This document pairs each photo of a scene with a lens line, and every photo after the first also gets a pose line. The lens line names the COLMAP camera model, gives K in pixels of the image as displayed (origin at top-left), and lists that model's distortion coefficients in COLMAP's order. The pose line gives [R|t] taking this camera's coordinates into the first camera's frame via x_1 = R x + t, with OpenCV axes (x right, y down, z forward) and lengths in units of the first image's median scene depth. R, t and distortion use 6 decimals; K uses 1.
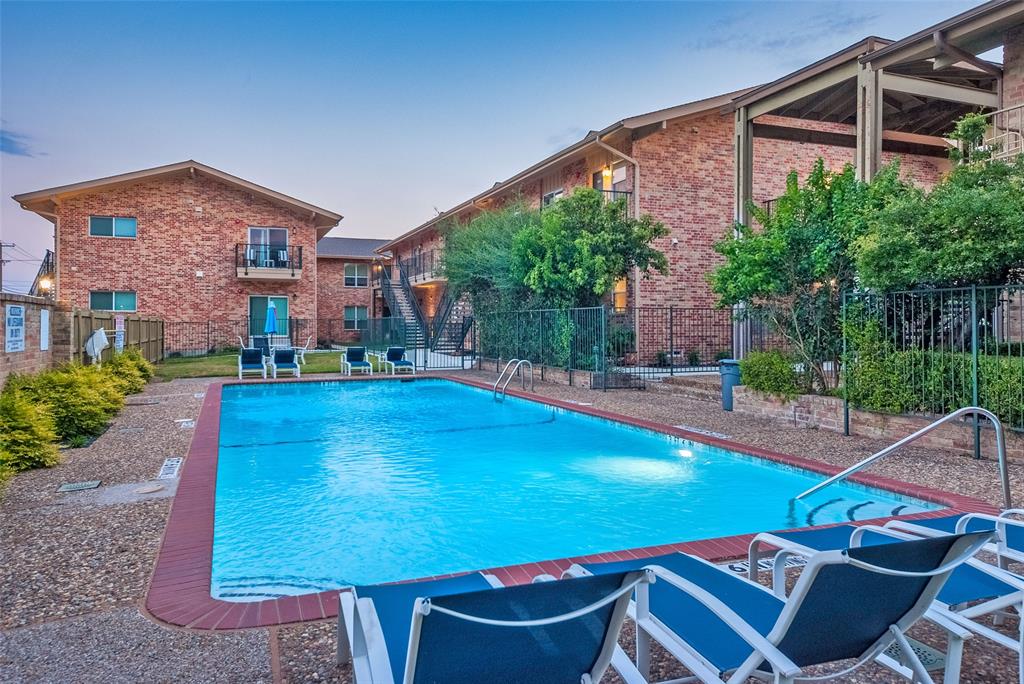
lens RADIAL K [[687.2, 0, 512.0], [0, 687.2, 342.0], [0, 0, 1]] dist [0.051294, 0.000476]
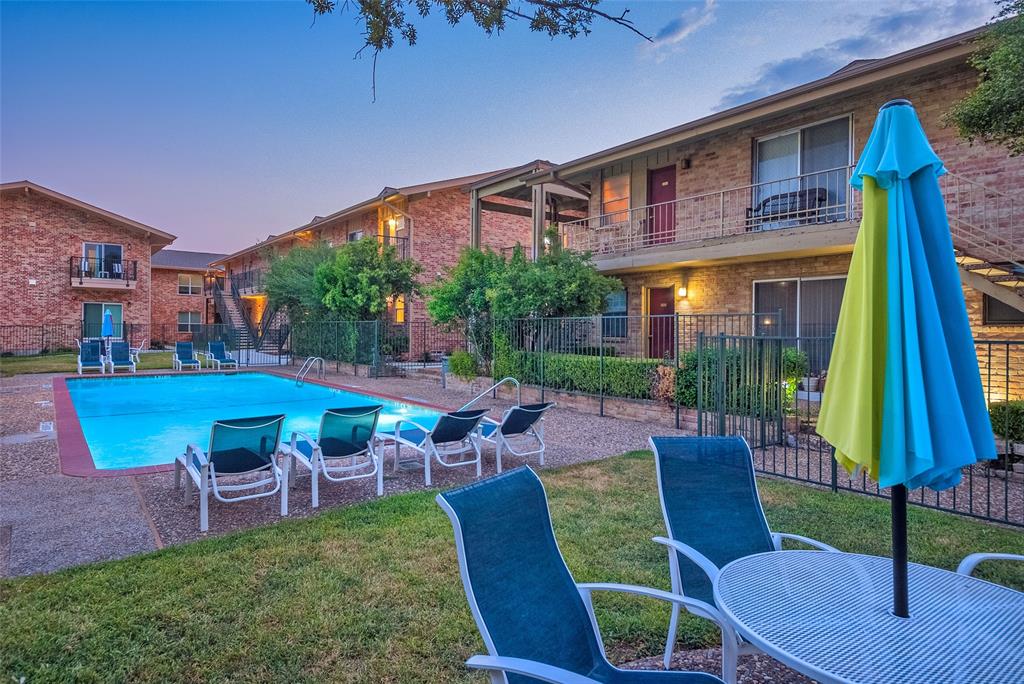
lens RADIAL K [[591.7, 0, 511.8], [0, 591.7, 338.0], [0, 0, 1]] dist [0.066634, -0.046309]
pose [[0.964786, 0.005813, 0.262971, 0.056862], [-0.003596, 0.999954, -0.008912, -0.003313], [-0.263011, 0.007653, 0.964763, -0.211495]]
